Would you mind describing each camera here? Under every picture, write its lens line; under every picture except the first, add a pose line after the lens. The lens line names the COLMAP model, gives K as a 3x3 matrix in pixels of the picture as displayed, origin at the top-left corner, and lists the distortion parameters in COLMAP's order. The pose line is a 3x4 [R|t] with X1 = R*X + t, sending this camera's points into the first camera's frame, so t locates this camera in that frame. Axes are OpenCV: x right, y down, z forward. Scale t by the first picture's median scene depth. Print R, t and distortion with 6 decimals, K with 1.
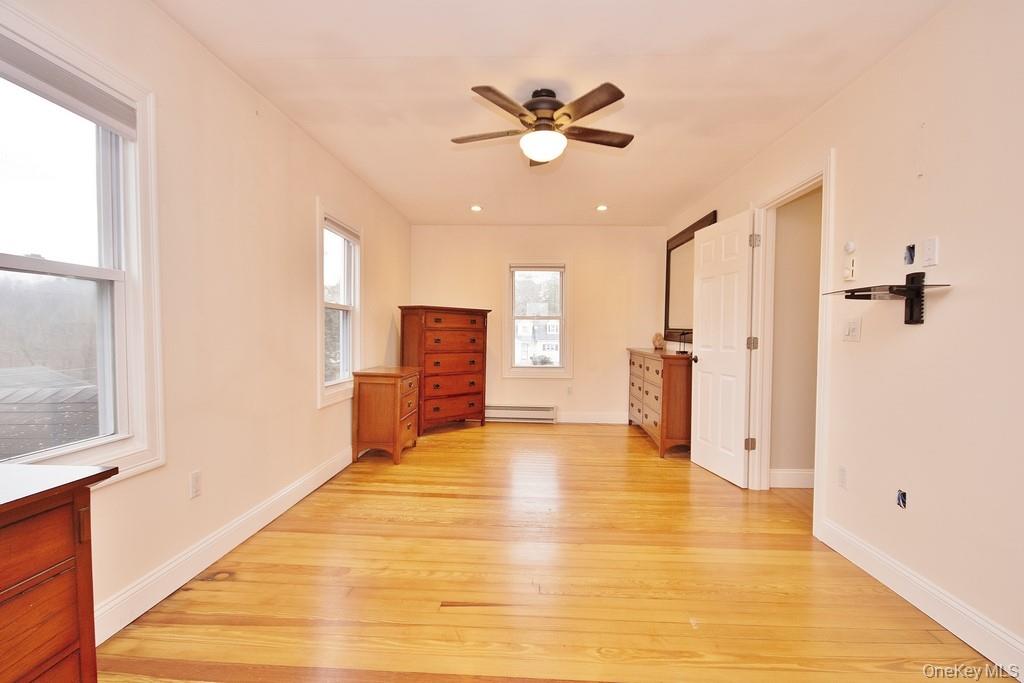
lens RADIAL K [[472.8, 0, 516.4], [0, 472.8, 348.0], [0, 0, 1]] dist [-0.002709, -0.000892]
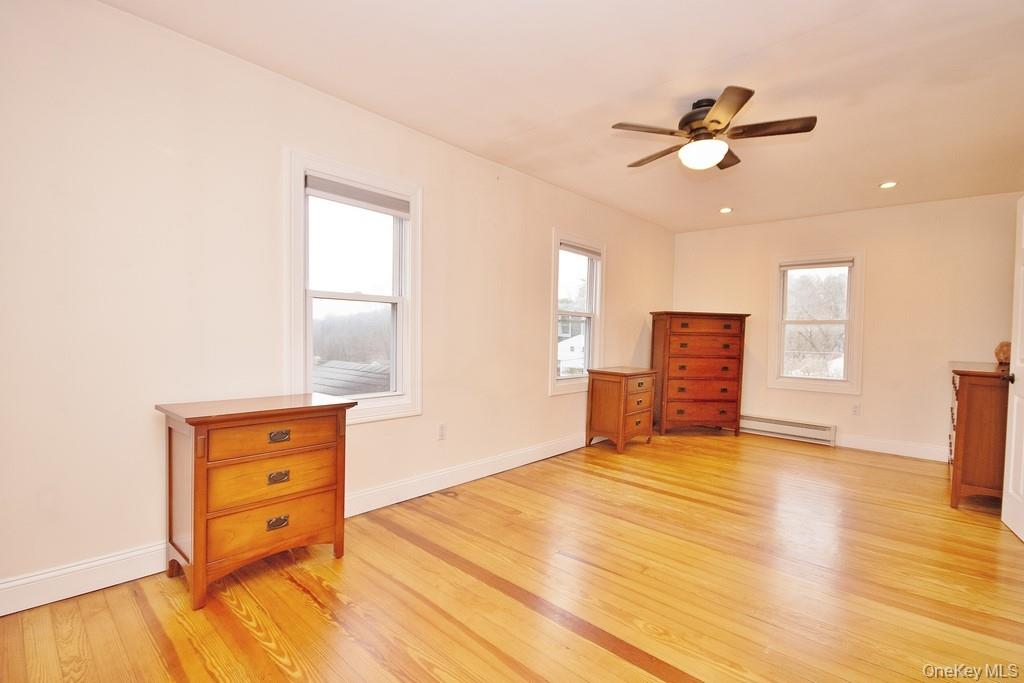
lens RADIAL K [[472.8, 0, 516.4], [0, 472.8, 348.0], [0, 0, 1]] dist [-0.002709, -0.000892]
pose [[0.767803, 0.026760, -0.640127, 0.248412], [-0.033869, 0.999426, 0.001156, 0.002227], [0.639791, 0.020793, 0.768268, -0.020708]]
